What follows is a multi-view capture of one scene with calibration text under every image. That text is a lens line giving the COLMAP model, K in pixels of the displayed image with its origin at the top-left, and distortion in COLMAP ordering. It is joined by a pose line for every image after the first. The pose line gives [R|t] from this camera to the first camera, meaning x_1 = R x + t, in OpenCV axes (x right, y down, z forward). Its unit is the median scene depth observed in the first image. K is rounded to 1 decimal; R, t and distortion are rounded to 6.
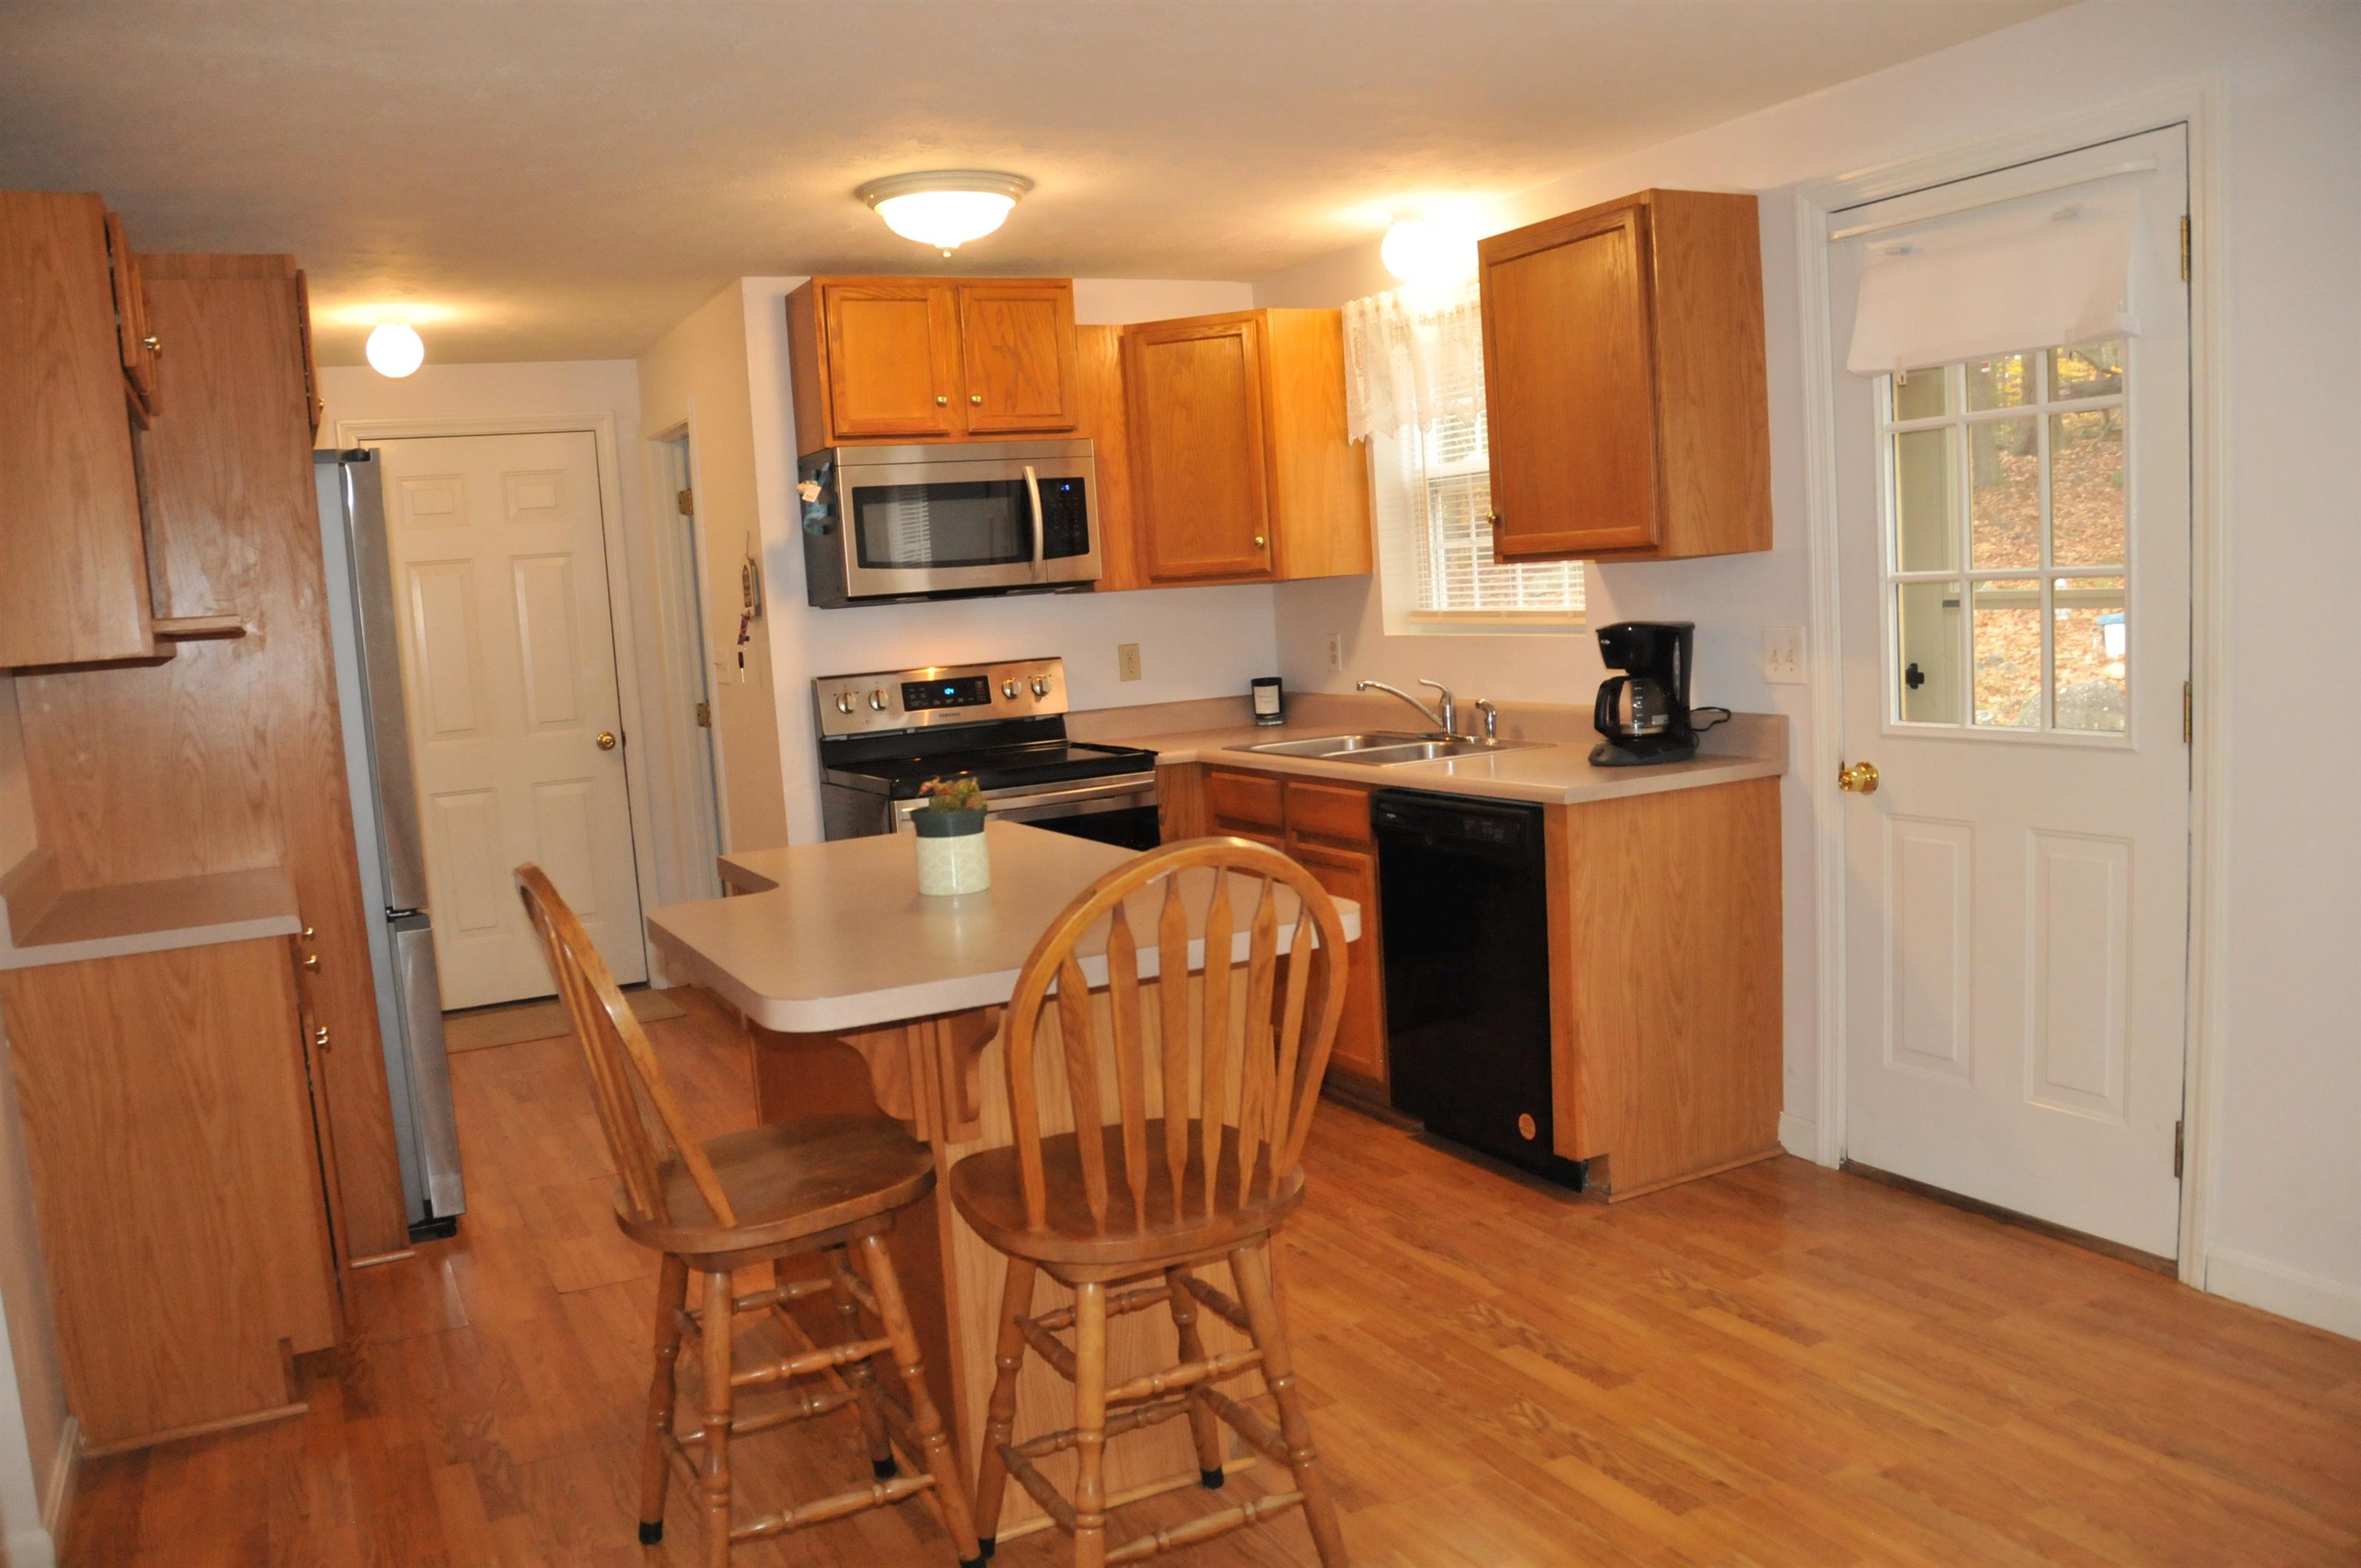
lens RADIAL K [[1829.4, 0, 1176.6], [0, 1829.4, 824.0], [0, 0, 1]] dist [-0.157315, 0.118267]
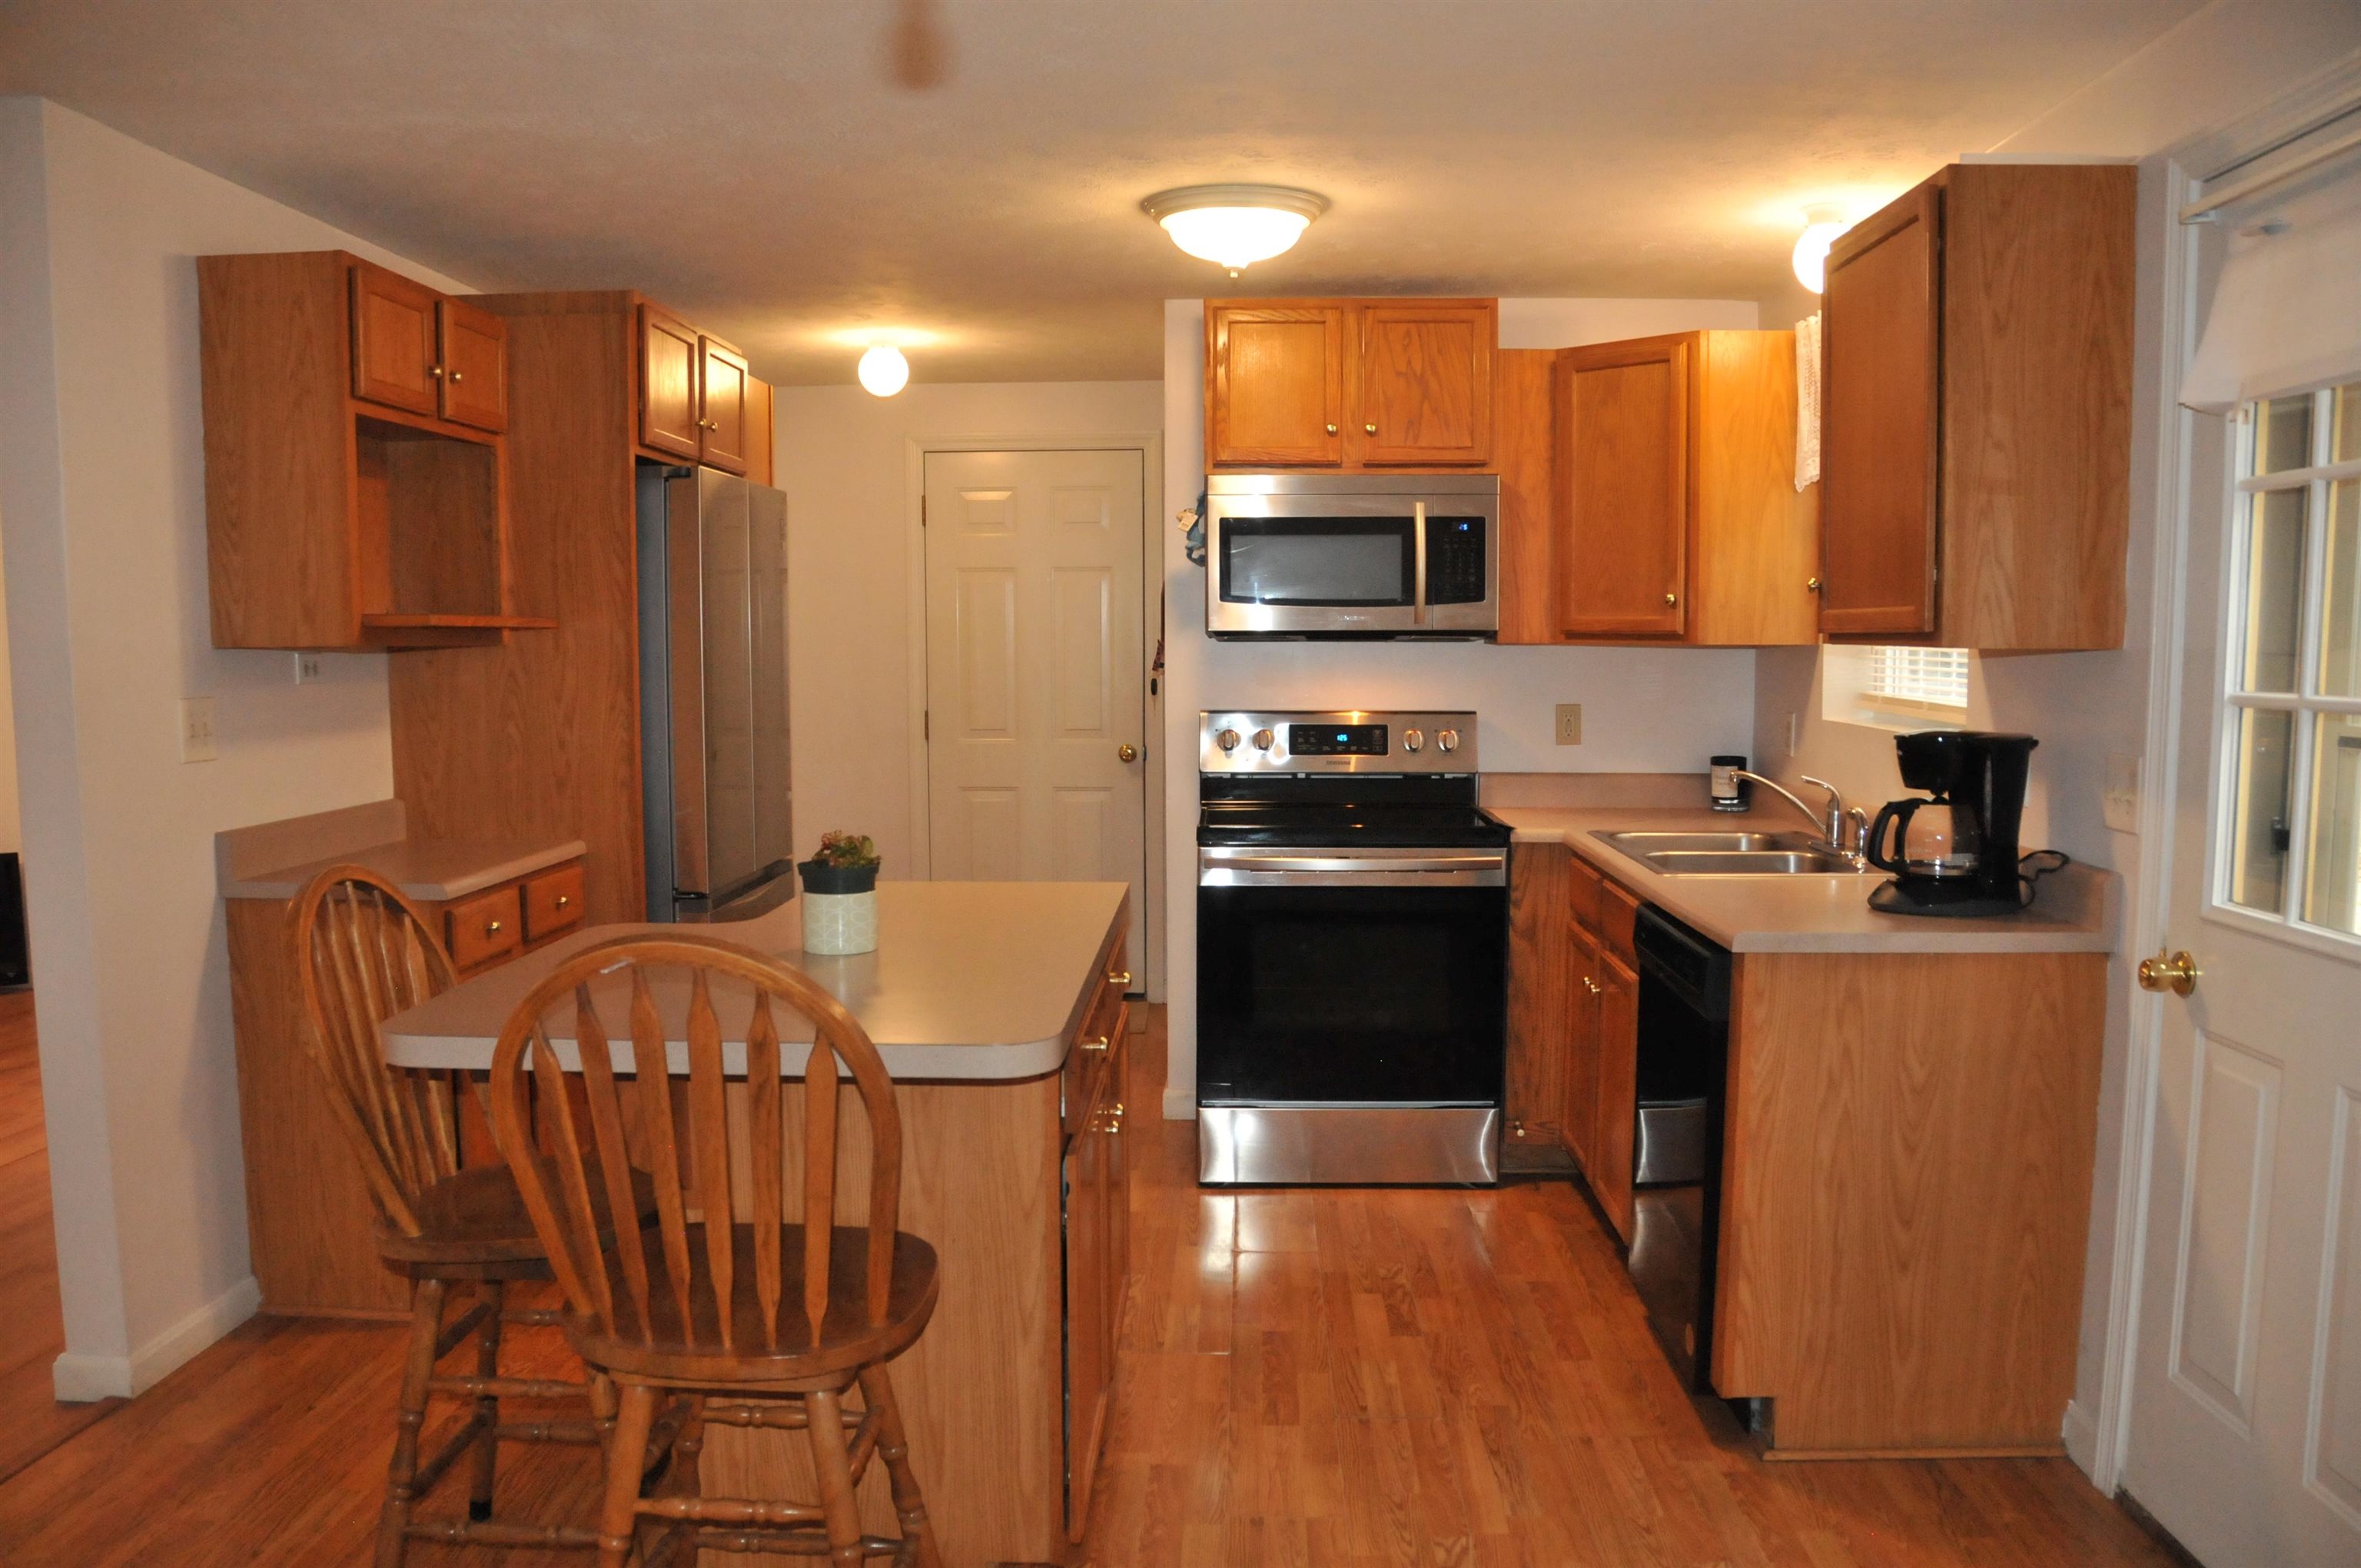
lens RADIAL K [[1829.4, 0, 1176.6], [0, 1829.4, 824.0], [0, 0, 1]] dist [-0.157315, 0.118267]
pose [[0.868281, 0.112337, -0.483185, 0.324650], [-0.117915, 0.992843, 0.018936, -0.045169], [0.481854, 0.040533, 0.875314, 0.168122]]
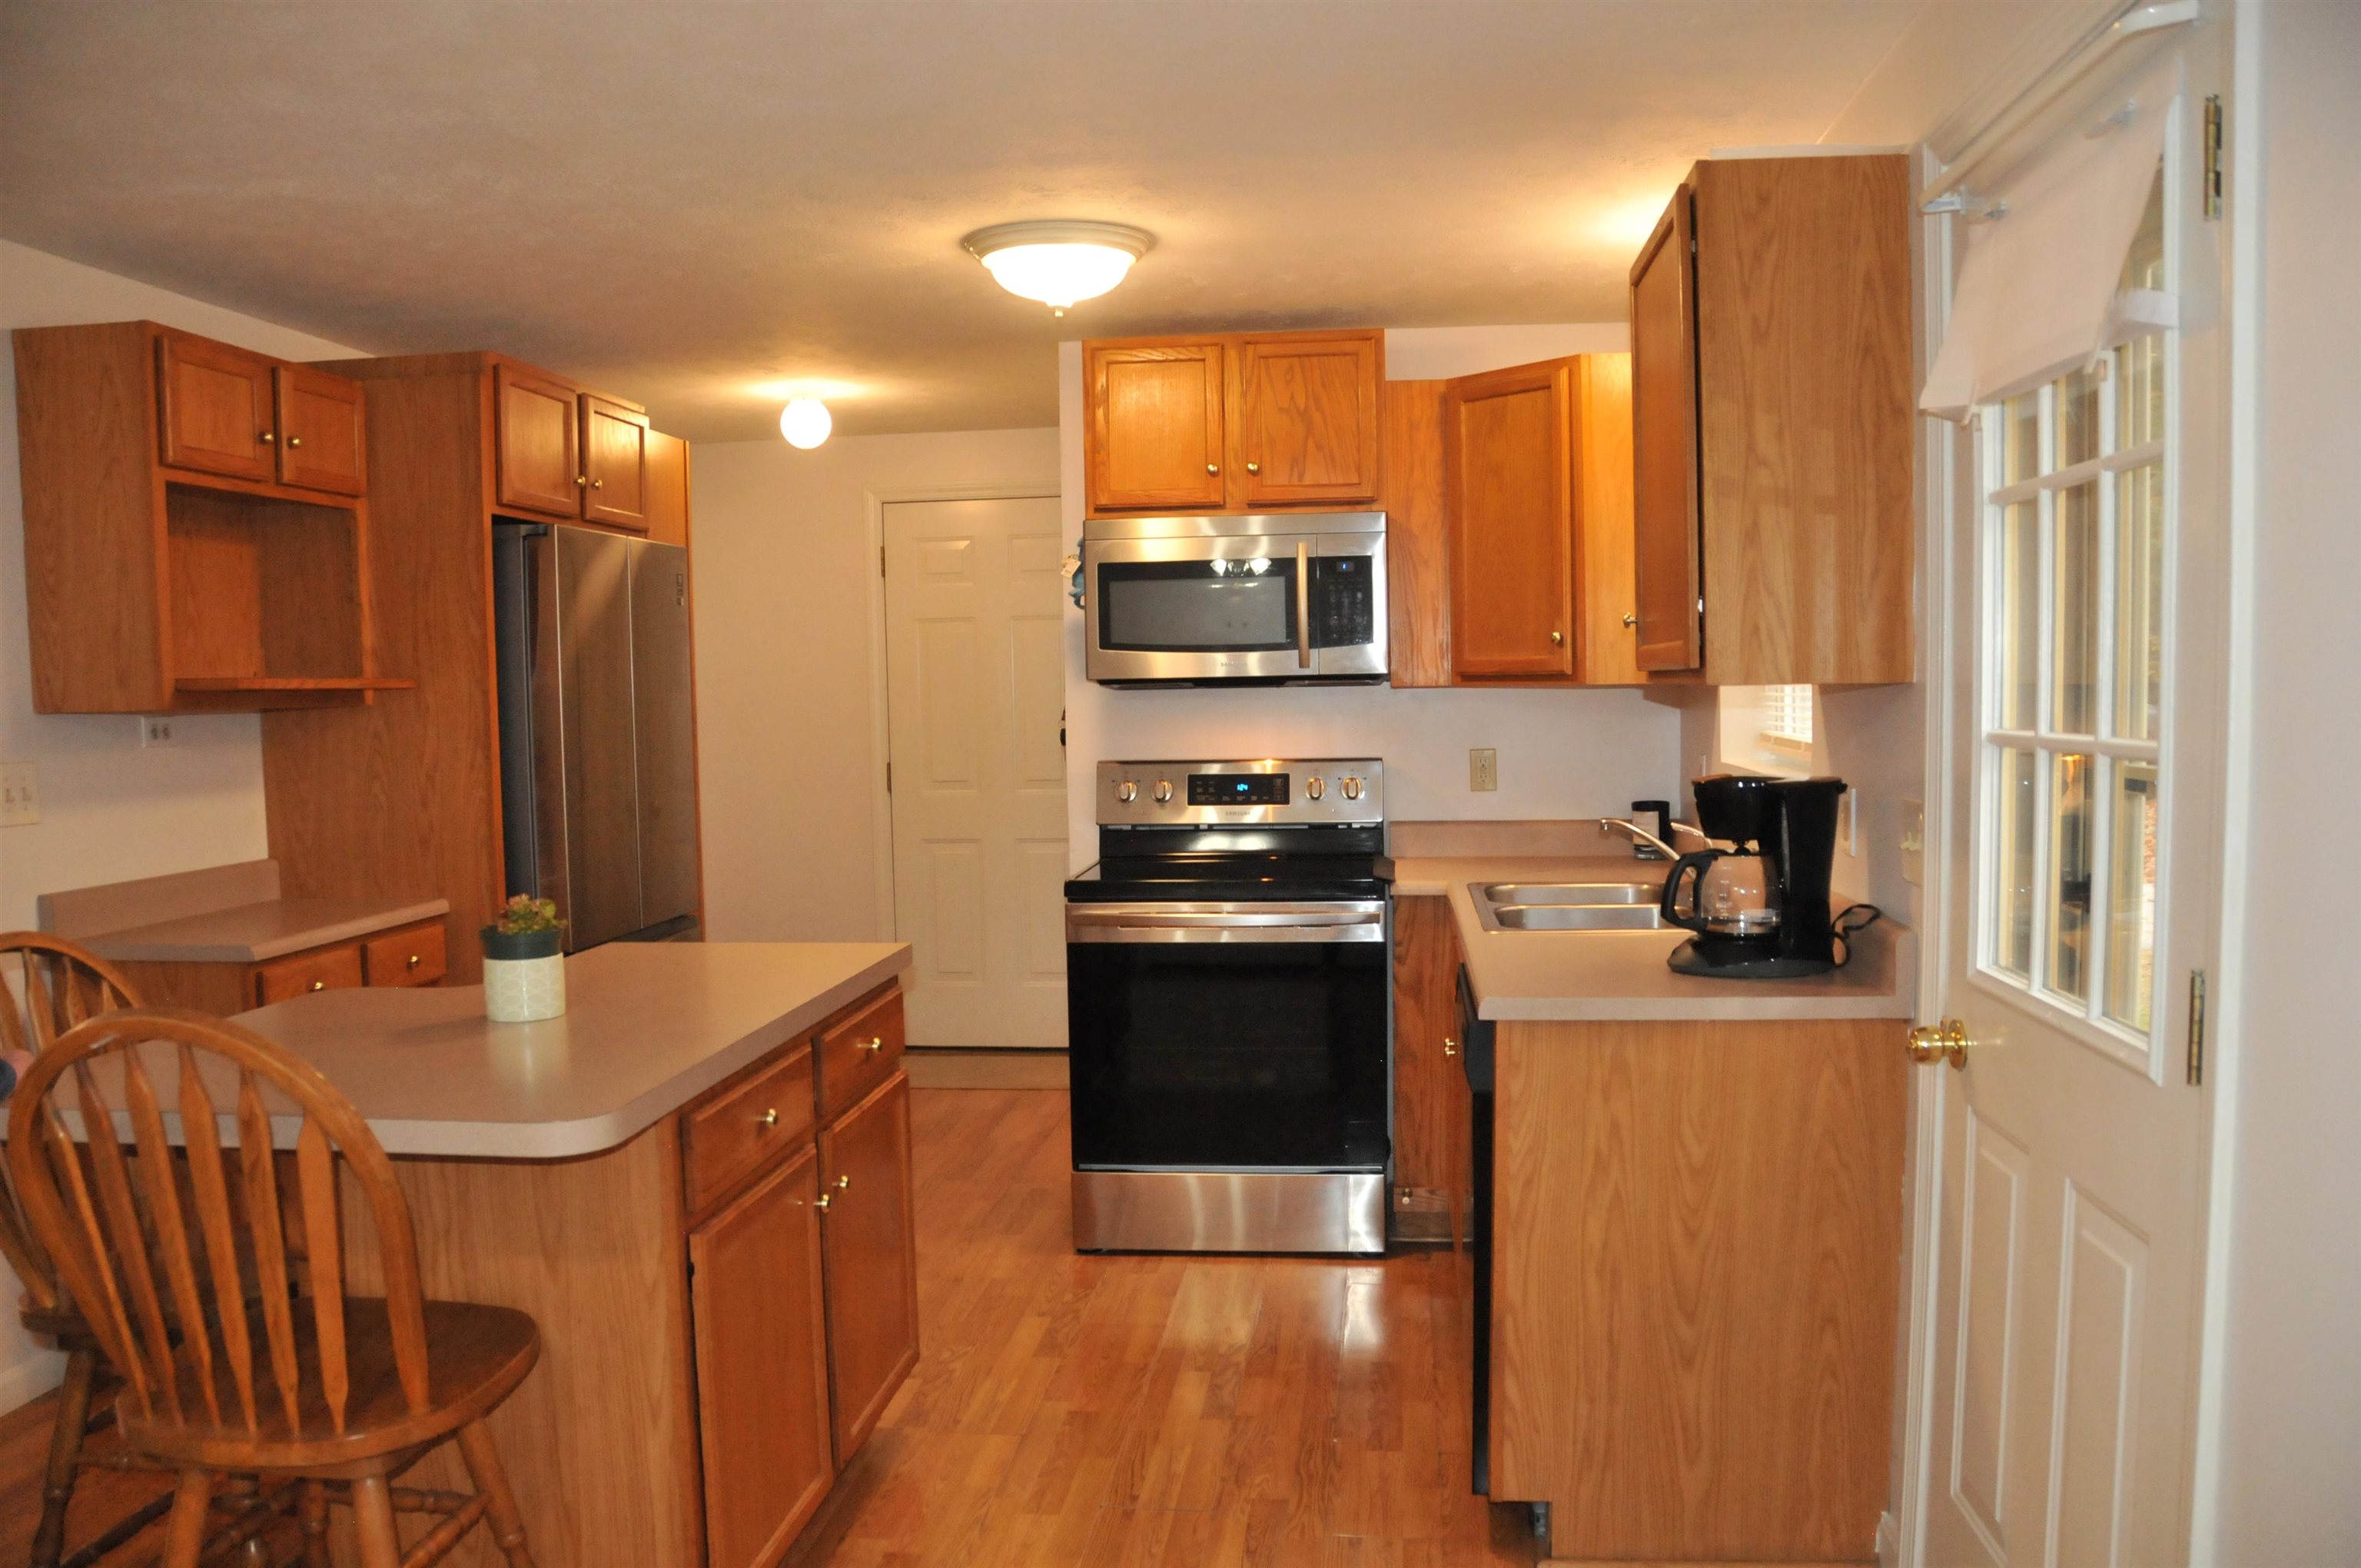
lens RADIAL K [[1829.4, 0, 1176.6], [0, 1829.4, 824.0], [0, 0, 1]] dist [-0.157315, 0.118267]
pose [[0.828607, 0.091994, -0.552221, 0.438876], [-0.108136, 0.994130, 0.003354, -0.067283], [0.549288, 0.056936, 0.833691, 0.276453]]
